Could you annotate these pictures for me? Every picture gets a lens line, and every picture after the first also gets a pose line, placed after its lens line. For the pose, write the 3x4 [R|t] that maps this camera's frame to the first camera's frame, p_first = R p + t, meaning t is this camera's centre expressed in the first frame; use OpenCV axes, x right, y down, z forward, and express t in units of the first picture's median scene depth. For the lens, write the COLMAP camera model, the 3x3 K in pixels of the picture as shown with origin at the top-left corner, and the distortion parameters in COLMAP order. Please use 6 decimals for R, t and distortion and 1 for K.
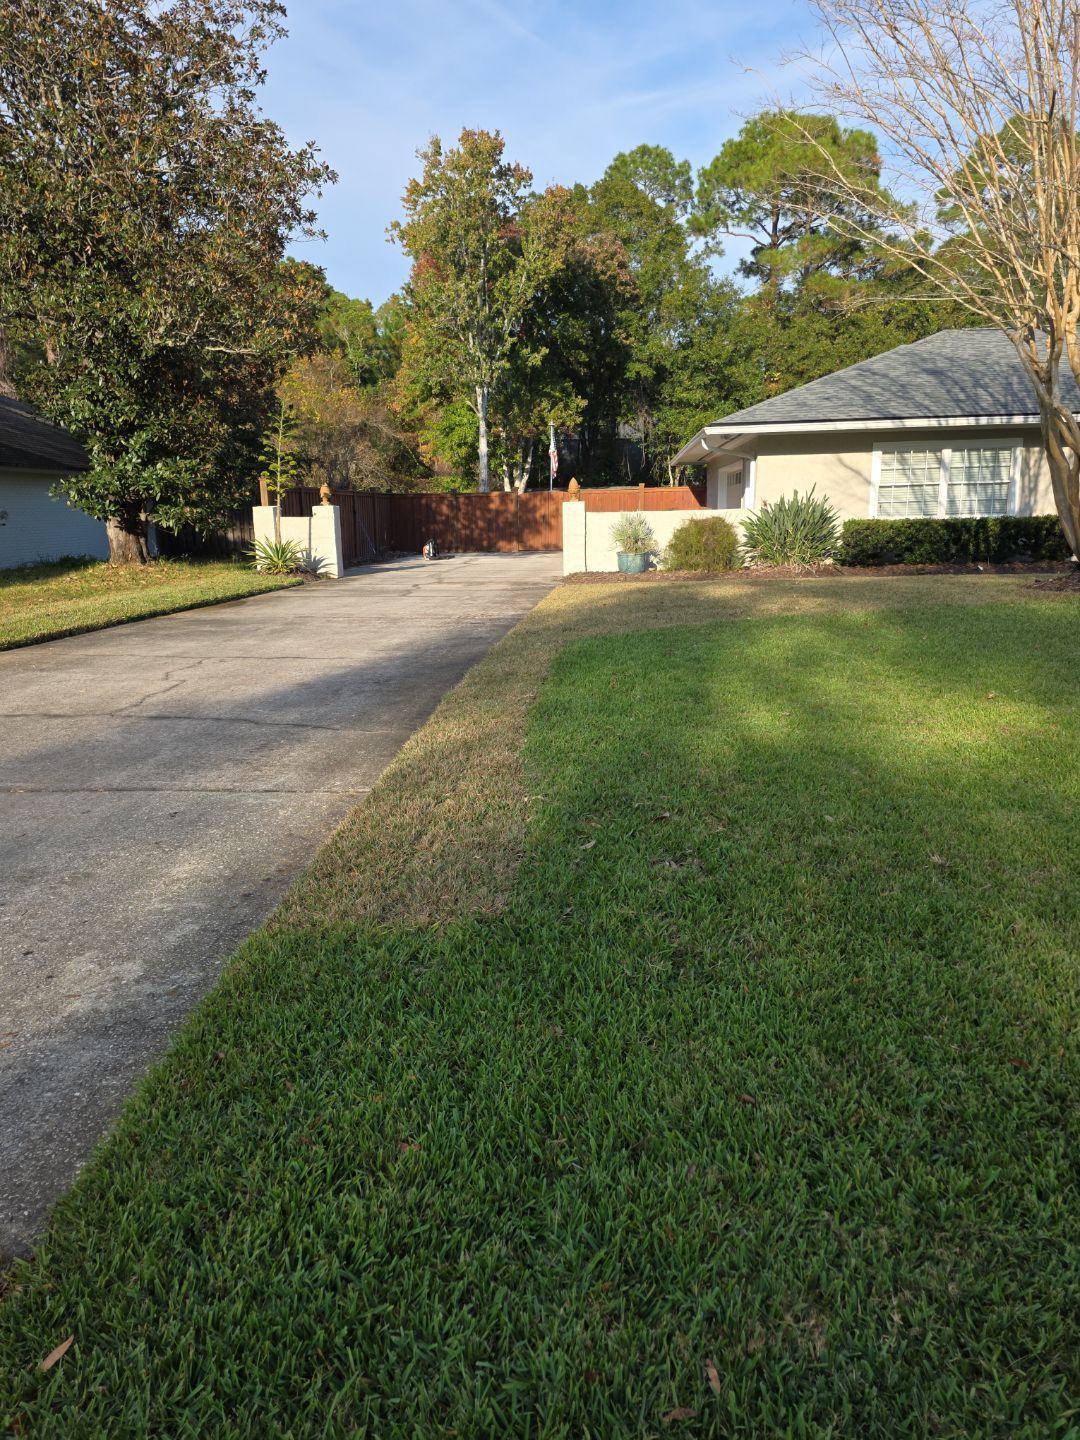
lens RADIAL K [[945.5, 0, 540.0], [0, 945.5, 720.0], [0, 0, 1]] dist [0.056835, -0.038180]
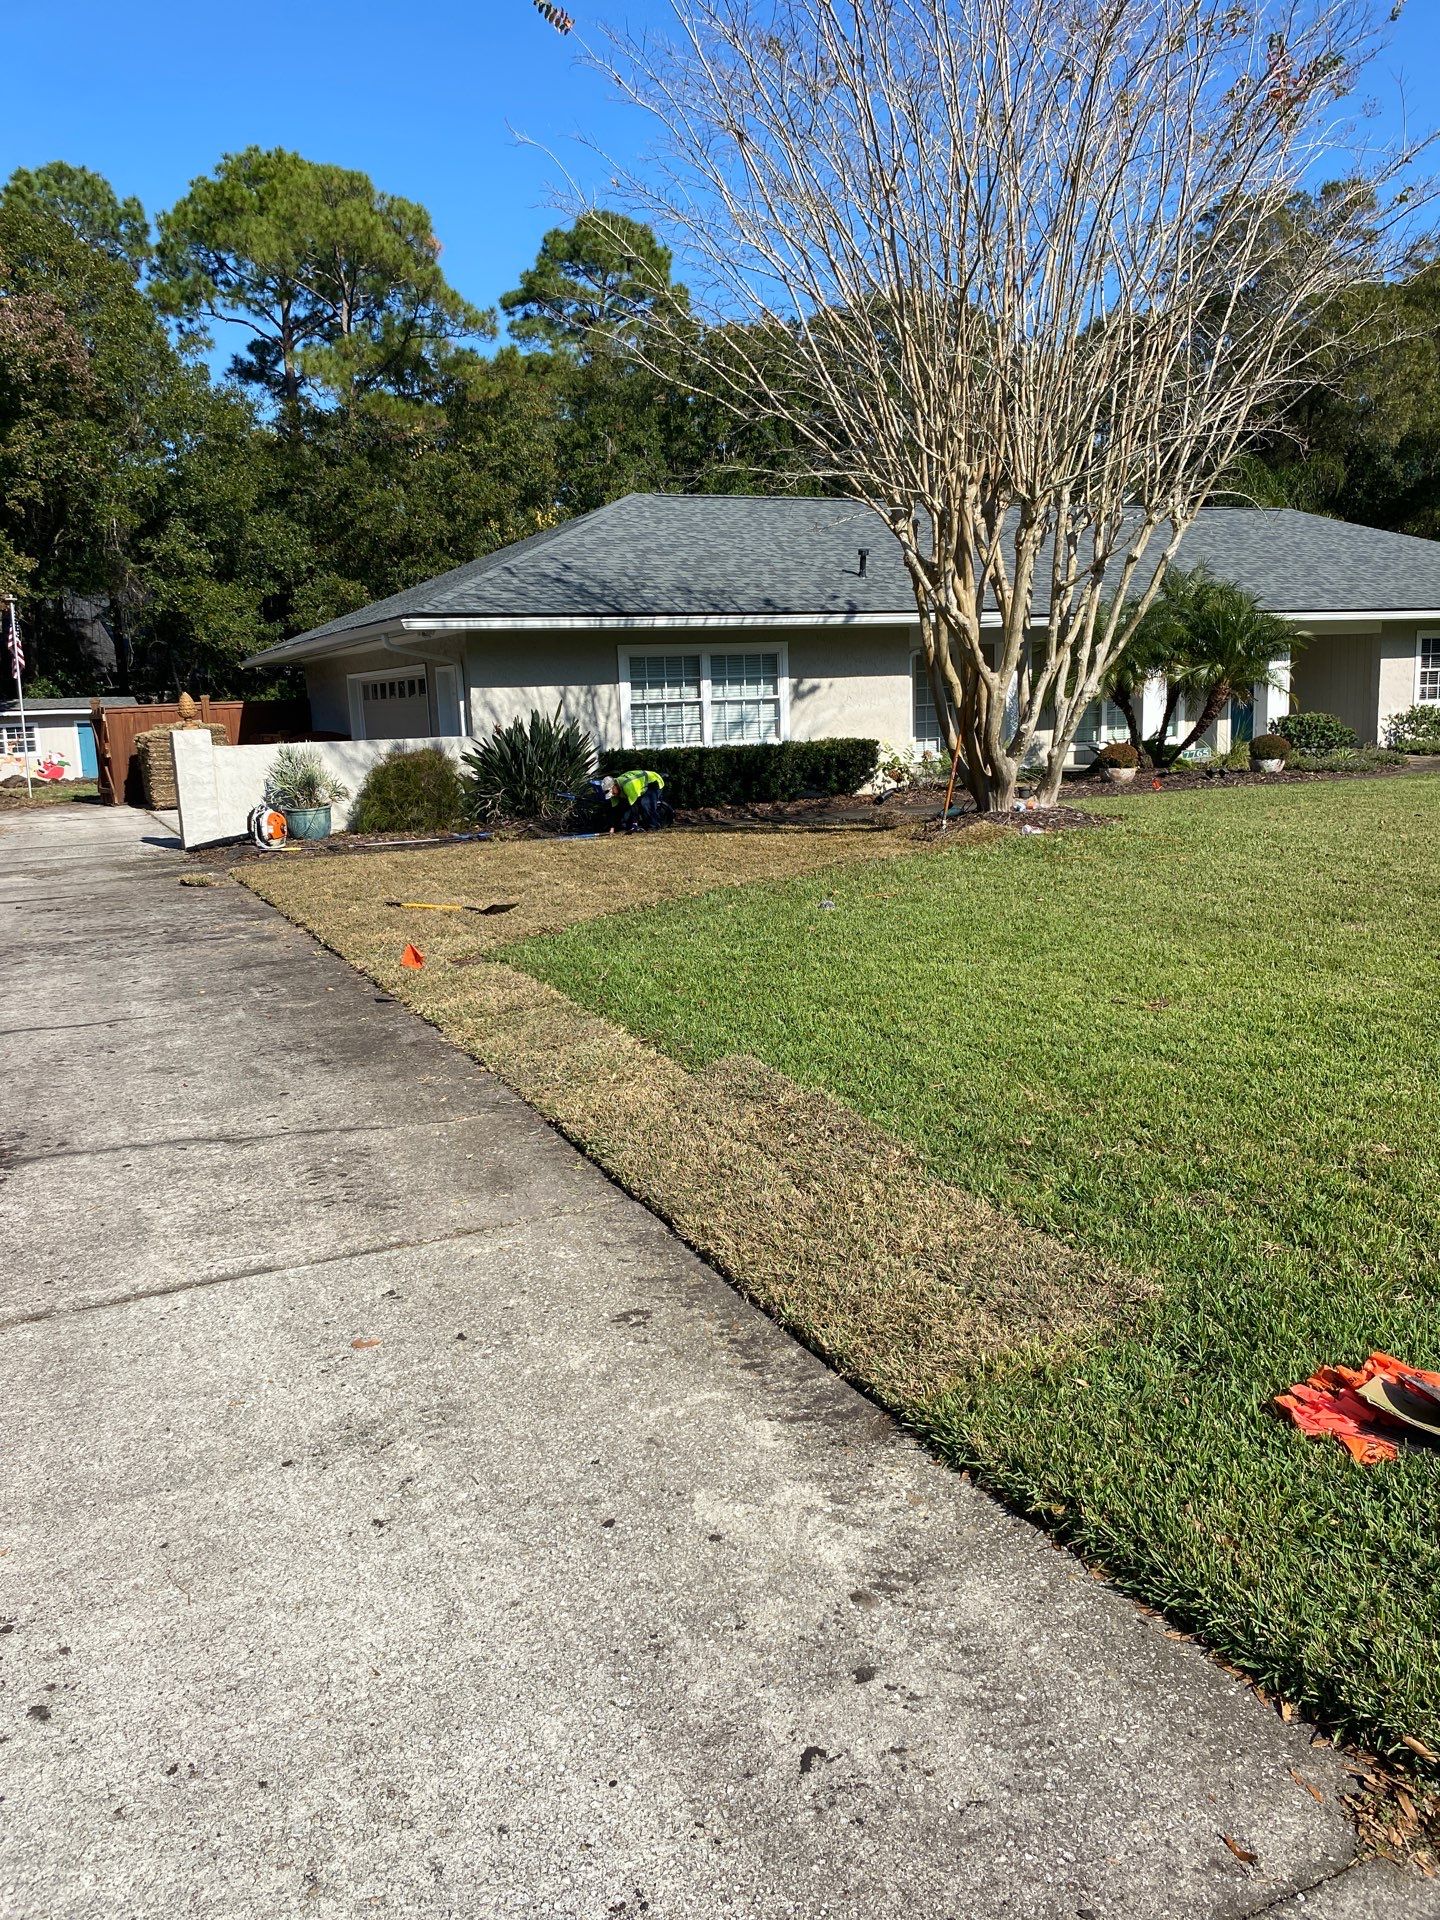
lens RADIAL K [[1455.5, 0, 720.0], [0, 1455.5, 960.0], [0, 0, 1]] dist [0.017024, -0.004934]
pose [[0.862384, -0.106154, 0.495001, -0.051052], [0.135059, 0.990574, -0.022867, -0.004961], [-0.487908, 0.086575, 0.868591, 0.006210]]
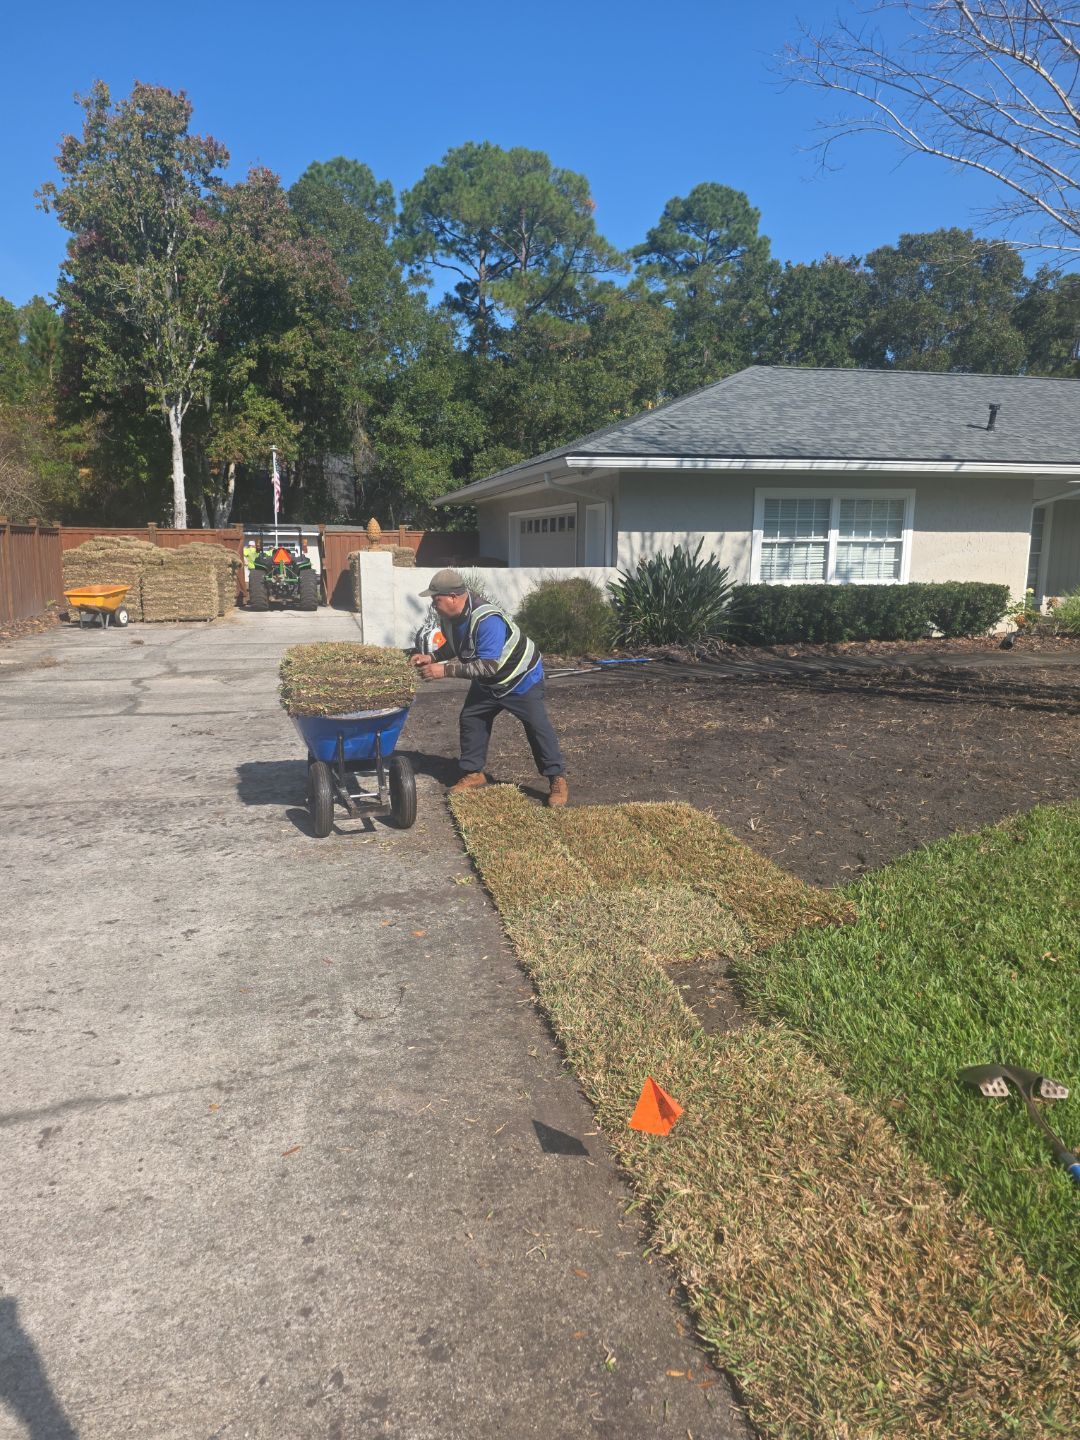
lens RADIAL K [[954.0, 0, 542.3], [0, 954.0, 705.0], [0, 0, 1]] dist [0.109141, -0.138297]
pose [[0.947416, -0.037530, 0.317798, -0.024704], [0.055745, 0.997270, -0.048417, -0.026569], [-0.315113, 0.063587, 0.946922, 0.102320]]
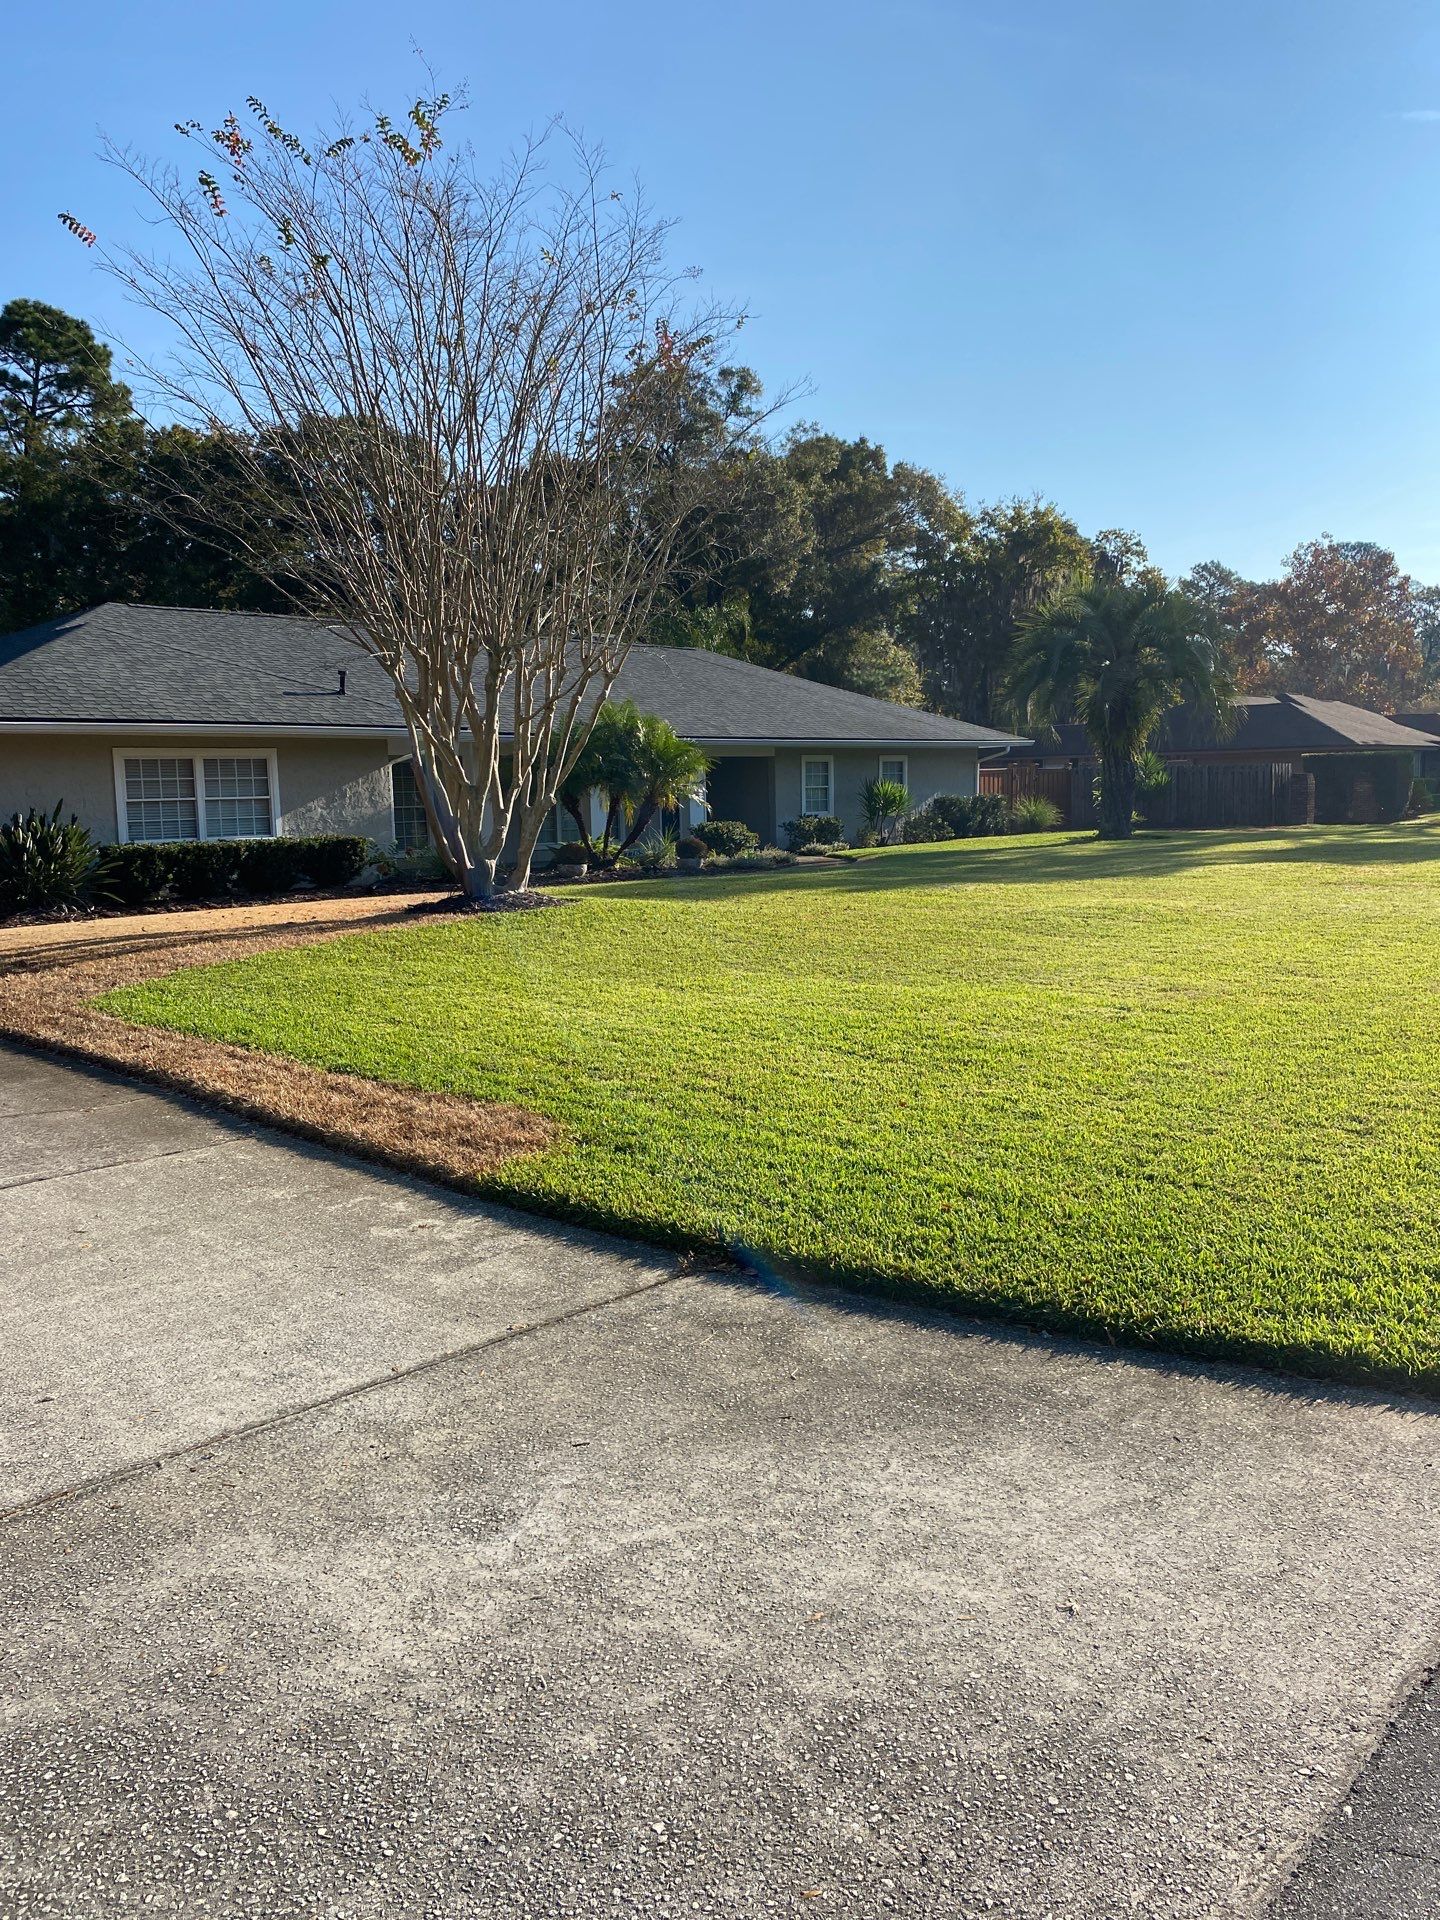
lens RADIAL K [[1455.5, 0, 720.0], [0, 1455.5, 960.0], [0, 0, 1]] dist [0.017024, -0.004934]
pose [[0.625210, -0.092399, 0.774968, -0.090059], [0.183946, 0.982439, -0.031264, 0.002651], [-0.758470, 0.162099, 0.631227, -0.031612]]
